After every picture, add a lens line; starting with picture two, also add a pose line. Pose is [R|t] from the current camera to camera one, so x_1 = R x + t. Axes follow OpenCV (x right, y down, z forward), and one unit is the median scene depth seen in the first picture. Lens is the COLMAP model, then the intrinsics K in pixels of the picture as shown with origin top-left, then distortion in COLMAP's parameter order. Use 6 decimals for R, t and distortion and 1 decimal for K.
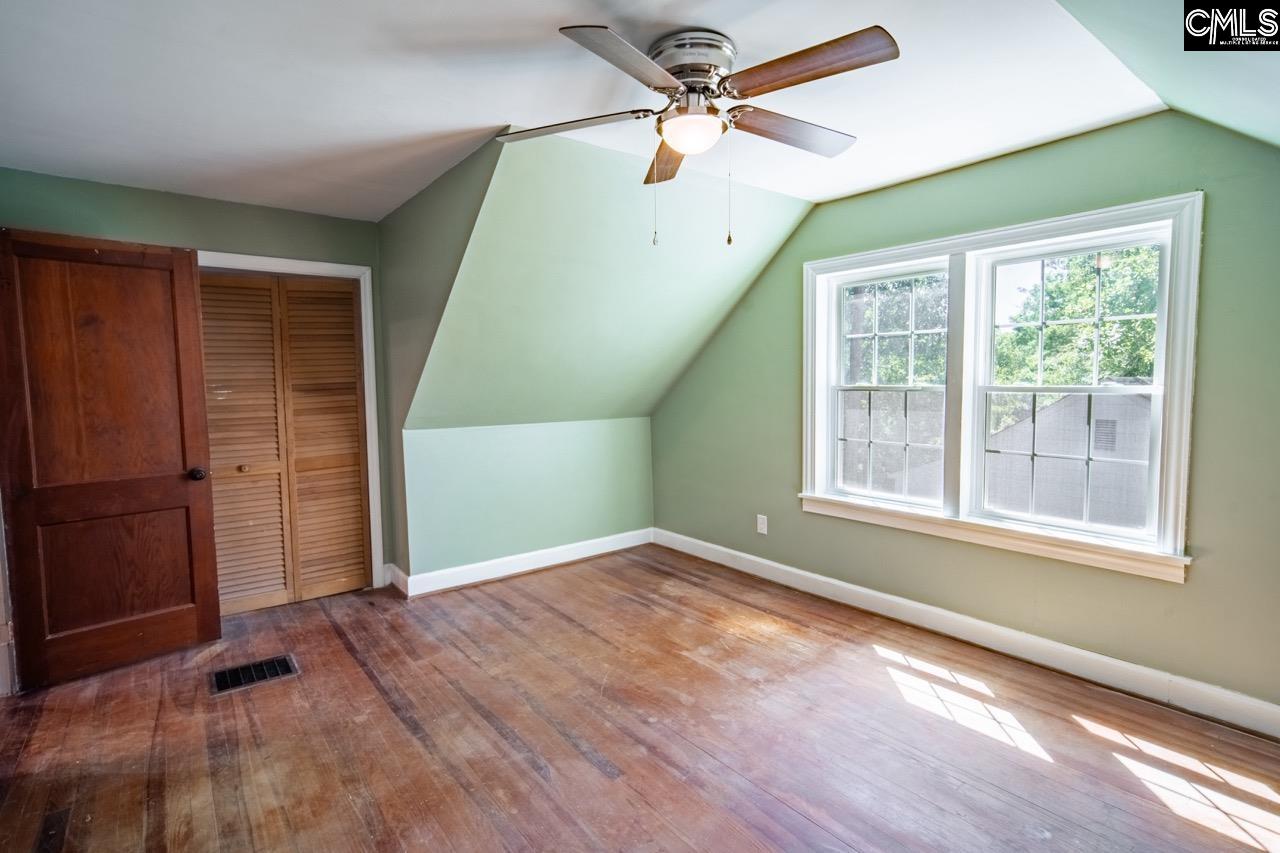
lens RADIAL K [[617.5, 0, 640.0], [0, 617.5, 426.5], [0, 0, 1]] dist [-0.003036, 0.000398]
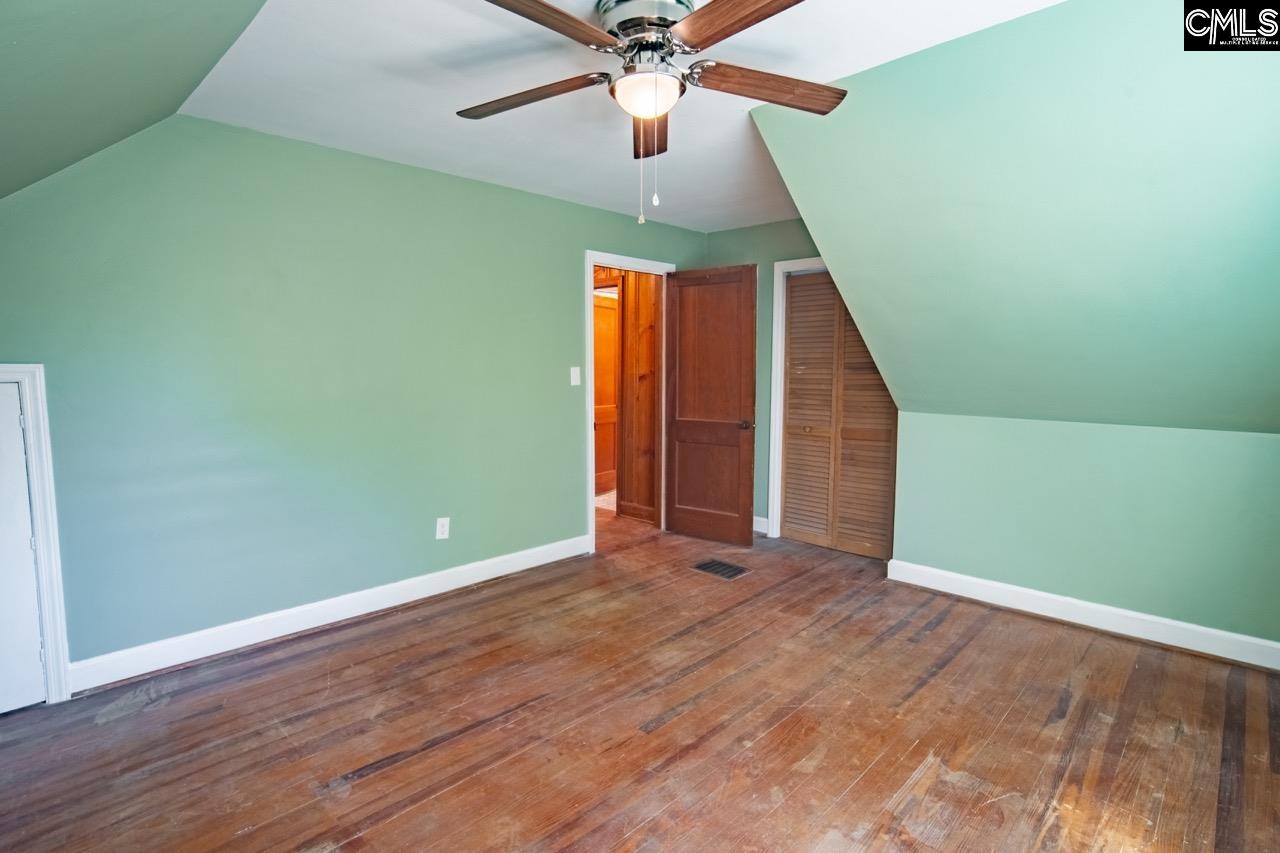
lens RADIAL K [[633.1, 0, 640.0], [0, 633.1, 426.5], [0, 0, 1]] dist [-0.046952, 0.033970]
pose [[0.134765, 0.107951, -0.984980, 0.622744], [-0.081258, 0.991904, 0.097592, -0.037730], [0.987540, 0.066886, 0.142446, 0.514970]]
